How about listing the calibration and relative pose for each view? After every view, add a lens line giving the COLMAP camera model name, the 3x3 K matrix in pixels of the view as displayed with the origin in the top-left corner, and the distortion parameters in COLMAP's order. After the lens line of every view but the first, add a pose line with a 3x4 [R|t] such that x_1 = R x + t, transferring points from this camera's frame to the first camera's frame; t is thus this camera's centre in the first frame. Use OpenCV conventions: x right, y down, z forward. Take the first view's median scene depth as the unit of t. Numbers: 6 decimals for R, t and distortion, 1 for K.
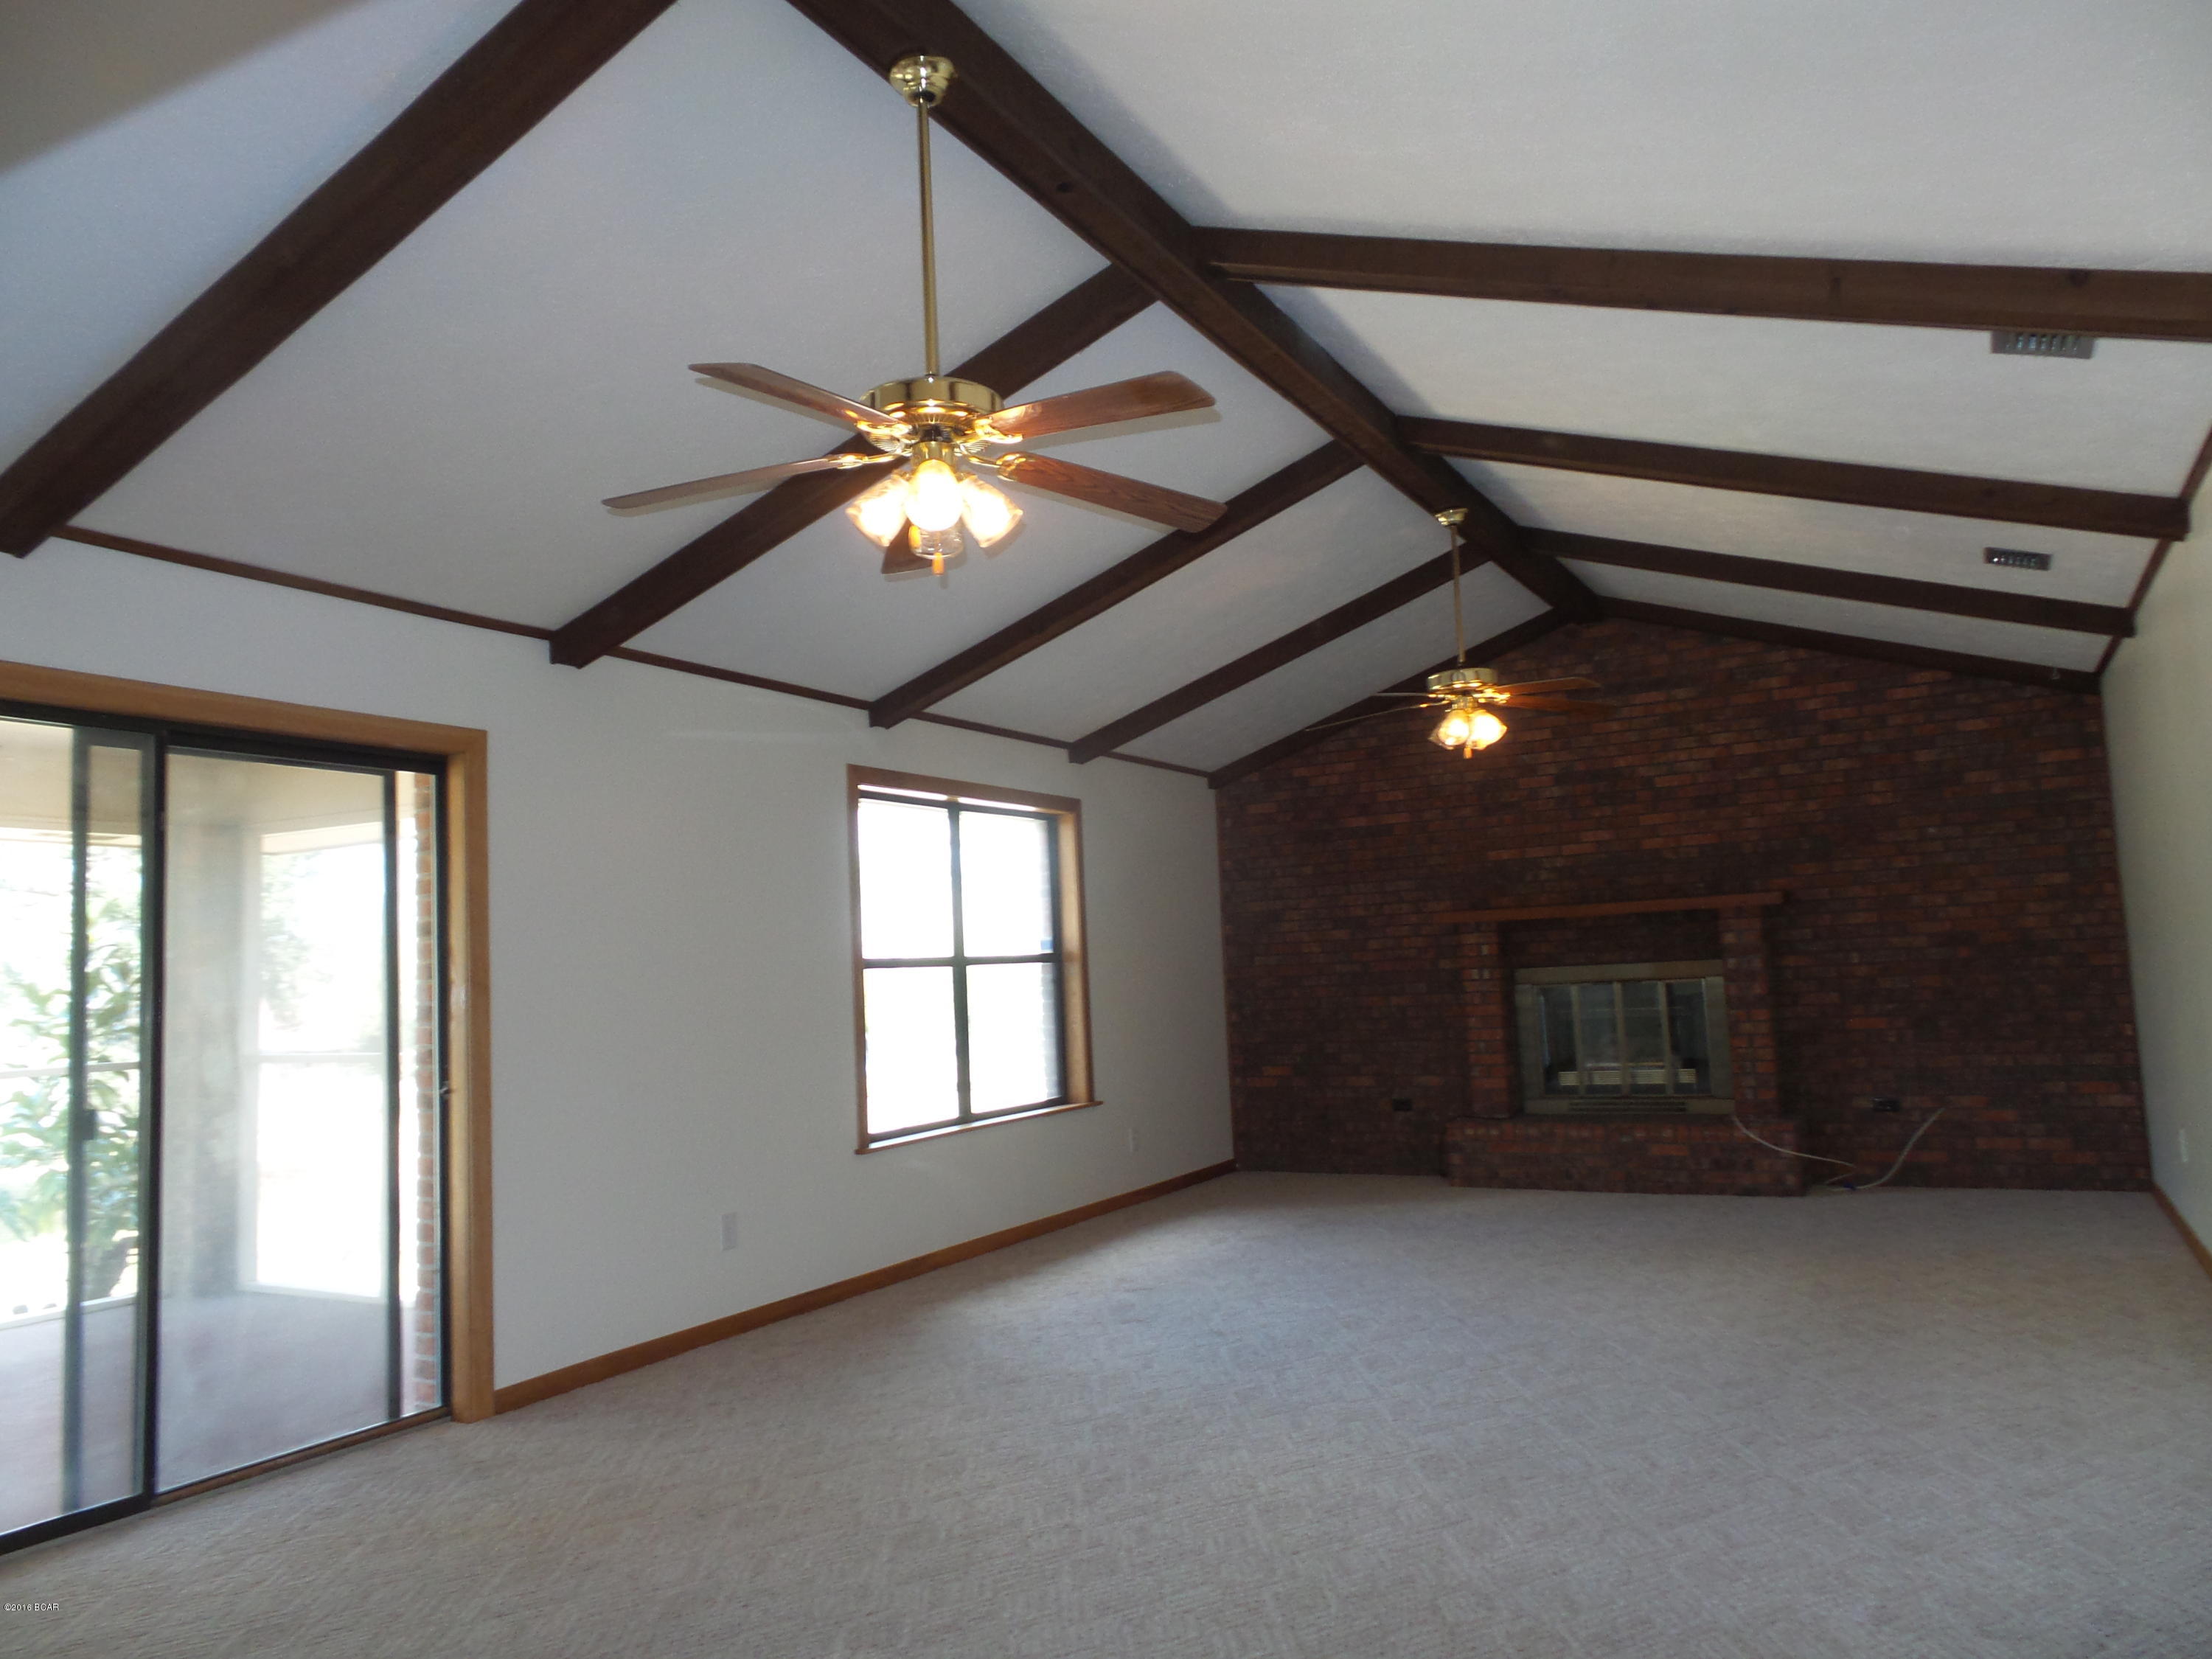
lens RADIAL K [[1540.7, 0, 1106.0], [0, 1540.7, 829.5], [0, 0, 1]] dist [-0.000164, -0.000986]
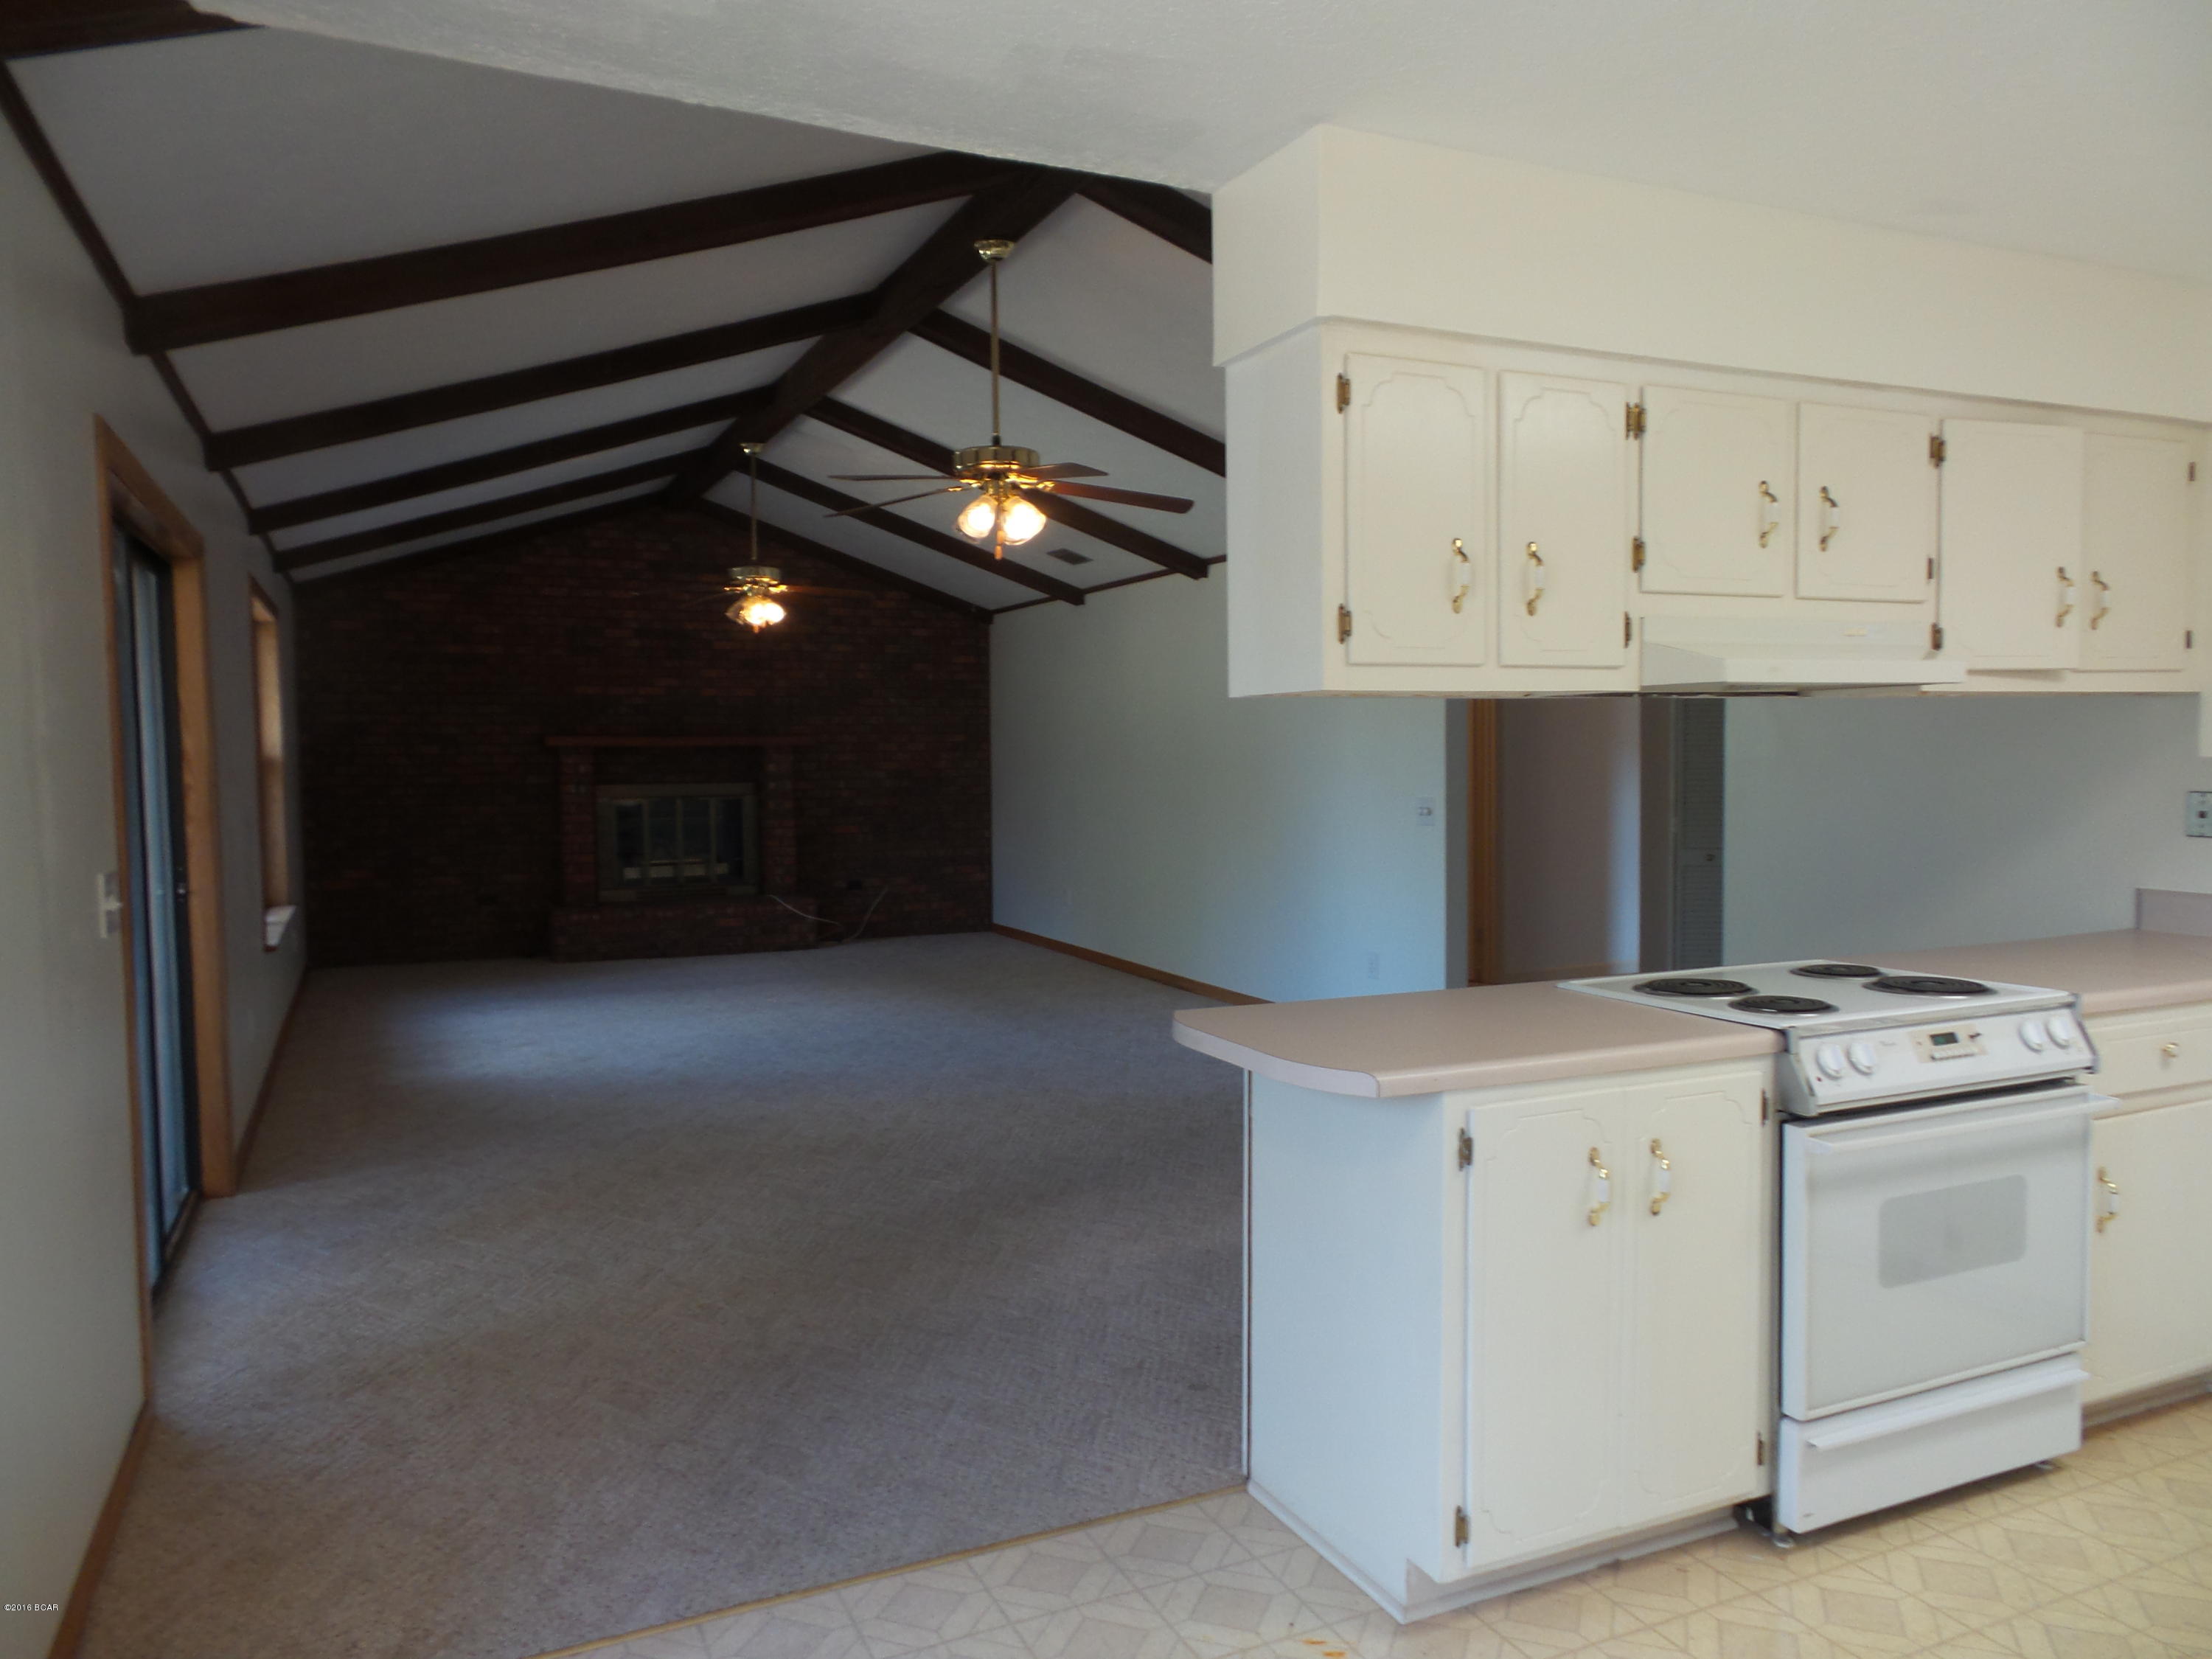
lens RADIAL K [[1540.7, 0, 1106.0], [0, 1540.7, 829.5], [0, 0, 1]] dist [-0.000164, -0.000986]
pose [[0.588081, 0.001870, 0.808800, -0.534181], [-0.099628, 0.992549, 0.070145, -0.000486], [-0.802643, -0.121830, 0.583885, -0.044041]]
